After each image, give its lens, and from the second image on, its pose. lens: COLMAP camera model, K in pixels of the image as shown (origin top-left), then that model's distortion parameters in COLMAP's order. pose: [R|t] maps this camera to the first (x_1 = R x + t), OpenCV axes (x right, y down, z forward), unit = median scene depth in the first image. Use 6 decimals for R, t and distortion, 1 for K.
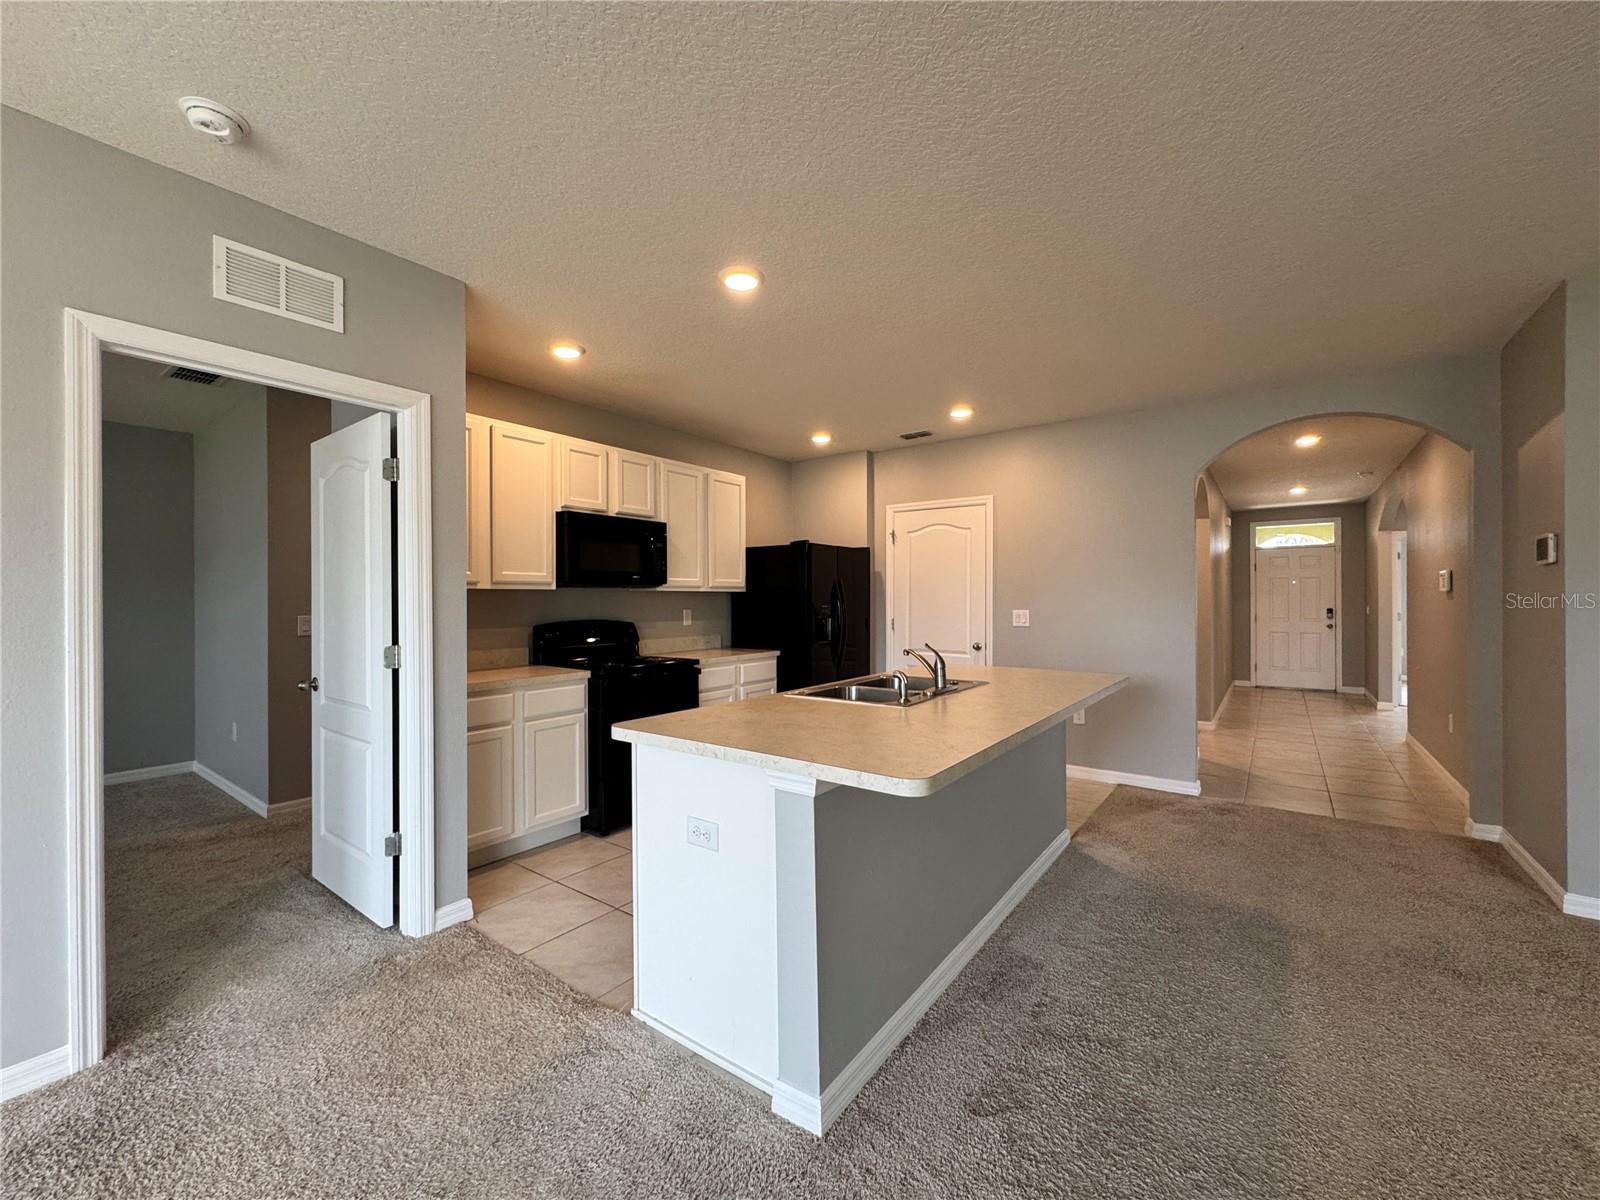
lens RADIAL K [[640.8, 0, 799.4], [0, 640.8, 598.8], [0, 0, 1]] dist [-0.005507, 0.000809]
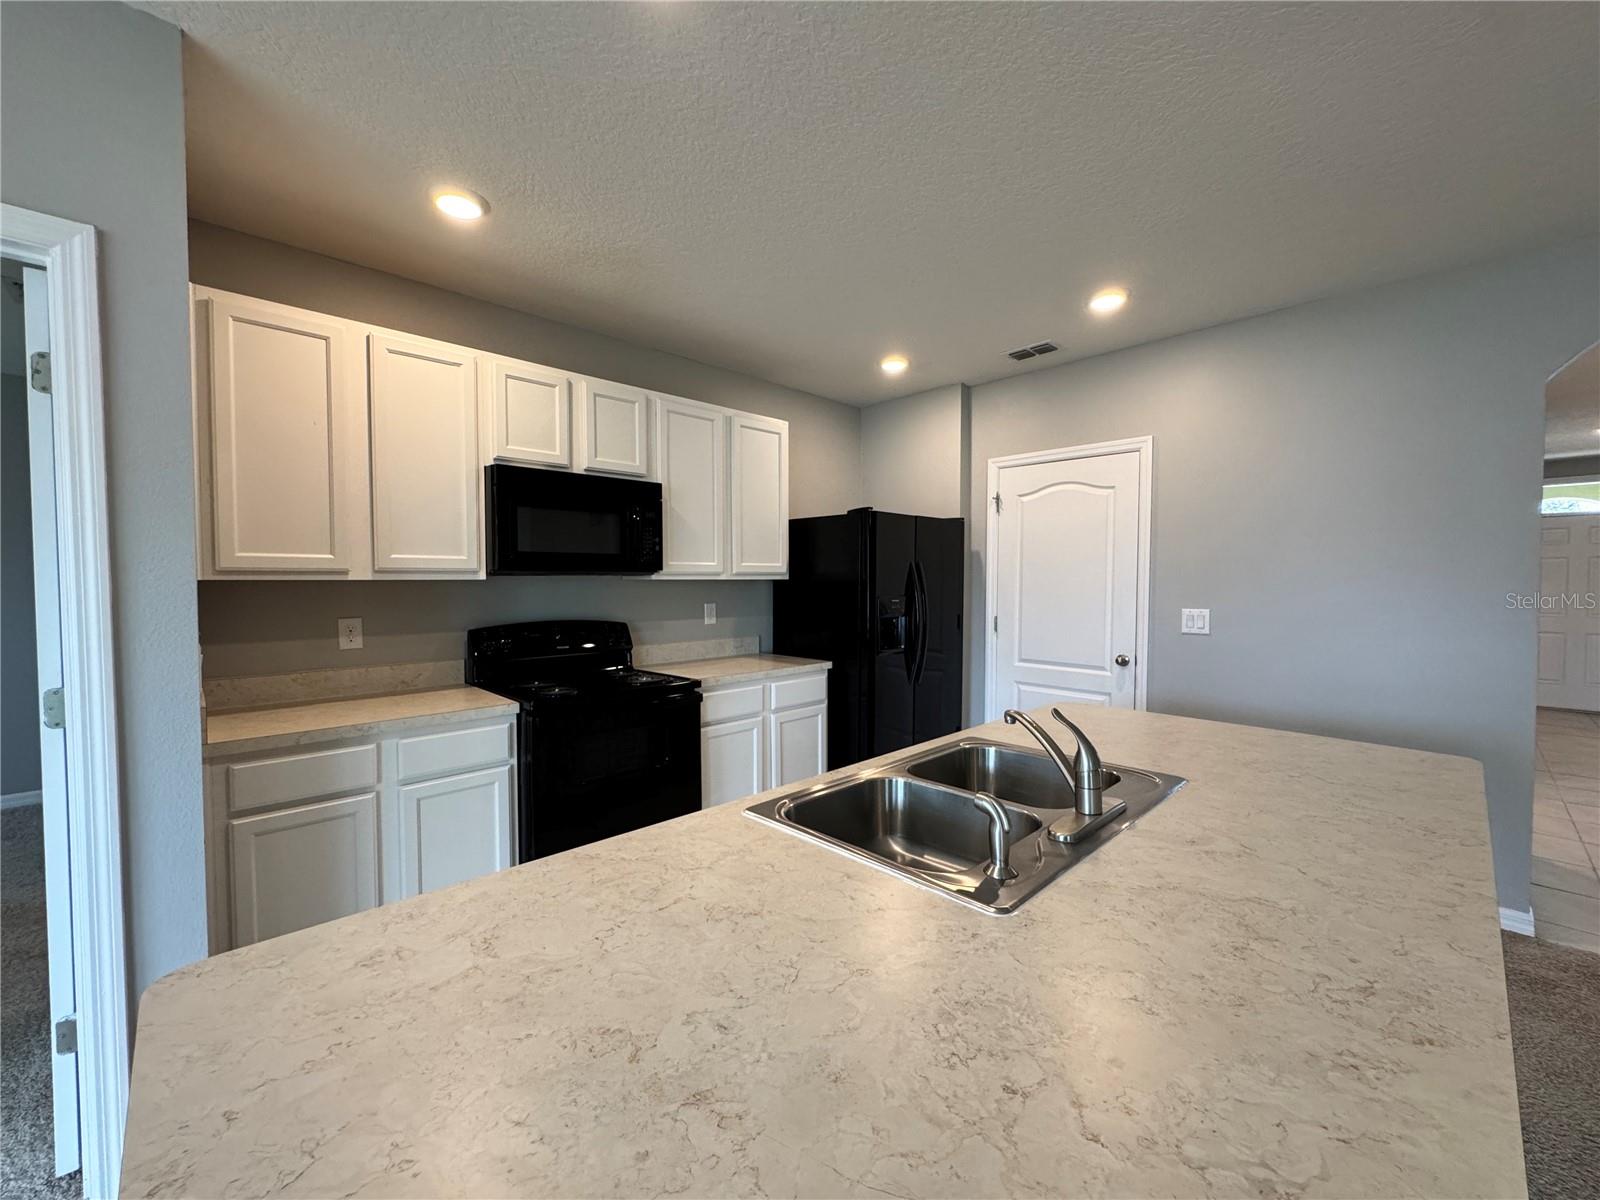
lens RADIAL K [[640.8, 0, 800.2], [0, 640.8, 599.7], [0, 0, 1]] dist [-0.005507, 0.000809]
pose [[0.987006, 0.006940, -0.160531, 0.052771], [-0.001753, 0.999472, 0.032429, -0.012996], [0.160671, -0.031727, 0.986498, 0.301905]]
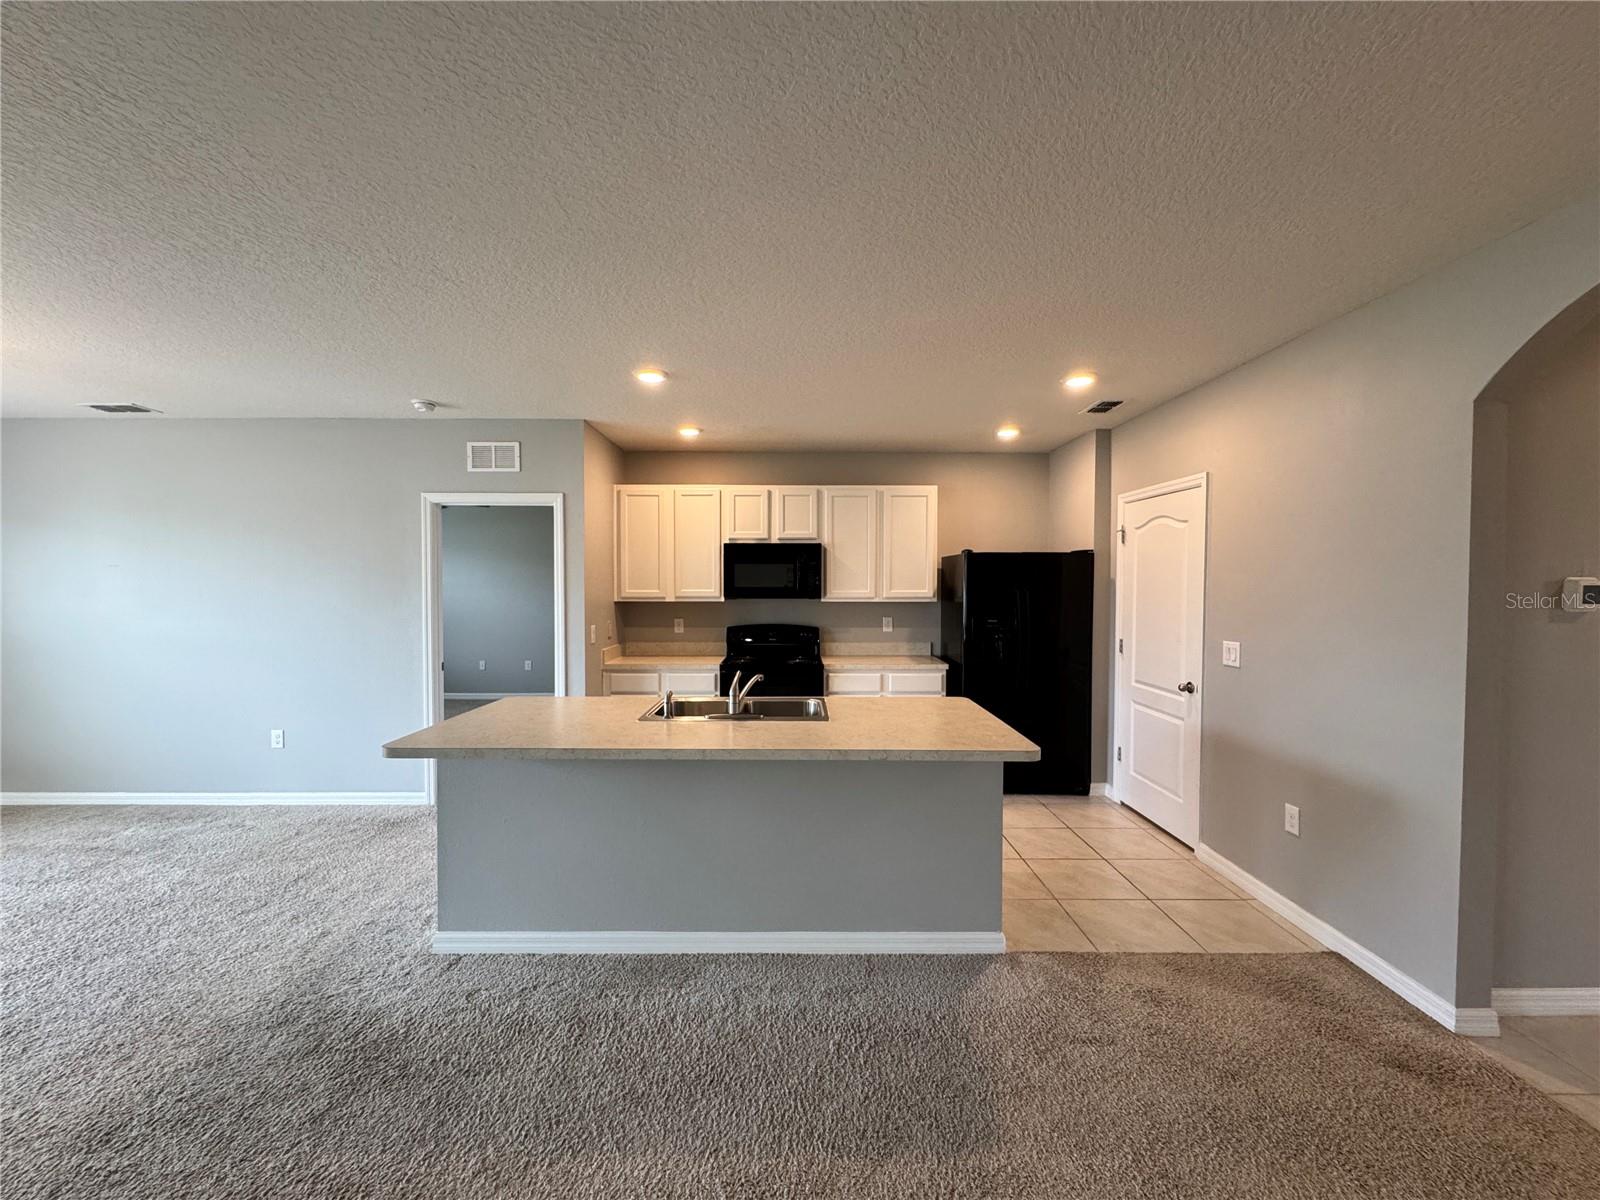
lens RADIAL K [[640.8, 0, 799.9], [0, 640.8, 600.5], [0, 0, 1]] dist [-0.005507, 0.000809]
pose [[0.605408, 0.024752, -0.795530, 0.637380], [-0.002664, 0.999574, 0.029073, -0.045560], [0.795911, -0.015481, 0.605216, 0.251950]]
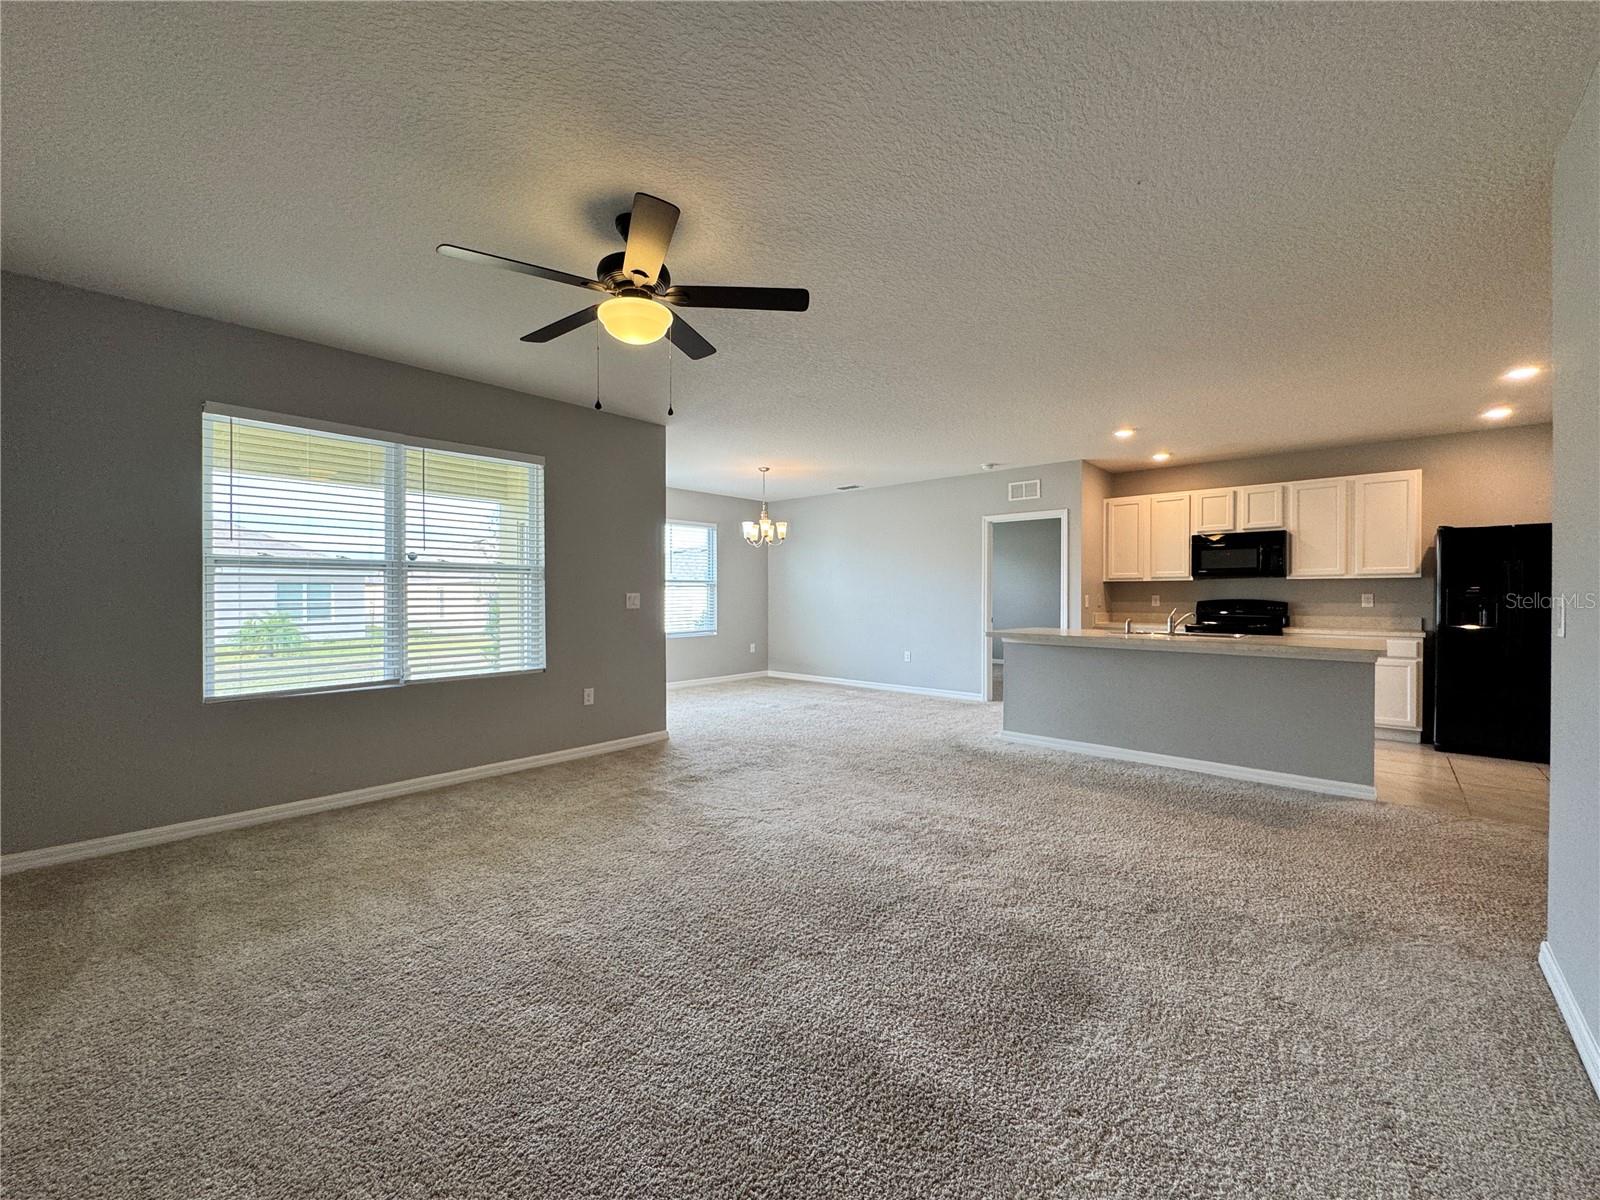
lens RADIAL K [[640.8, 0, 800.2], [0, 640.8, 600.3], [0, 0, 1]] dist [-0.005507, 0.000809]
pose [[-0.095189, 0.011694, -0.995390, 1.179220], [0.000813, 0.999932, 0.011670, 0.014992], [0.995459, 0.000301, -0.095192, 0.080850]]
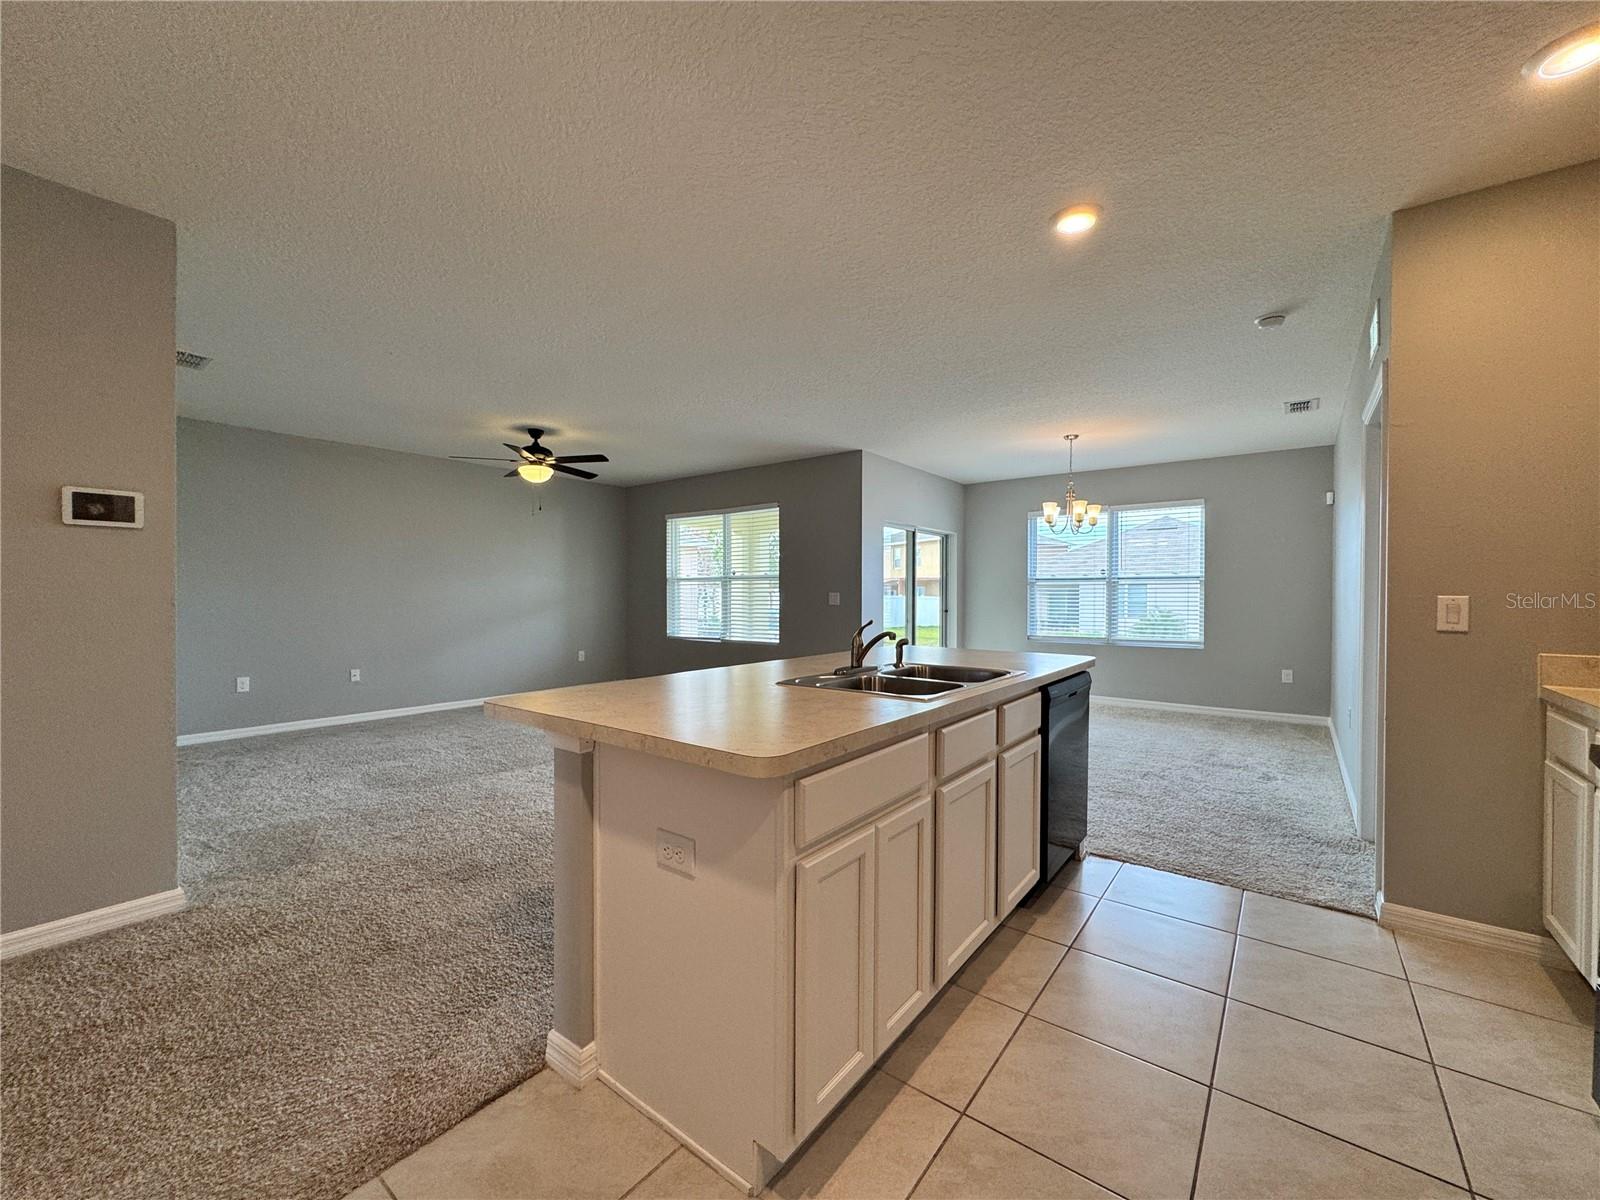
lens RADIAL K [[640.8, 0, 799.1], [0, 640.8, 599.6], [0, 0, 1]] dist [-0.005507, 0.000809]
pose [[-0.999879, 0.001036, 0.015495, 0.163851], [0.001146, 0.999974, 0.007079, 0.020421], [-0.015487, 0.007096, -0.999855, 1.080886]]
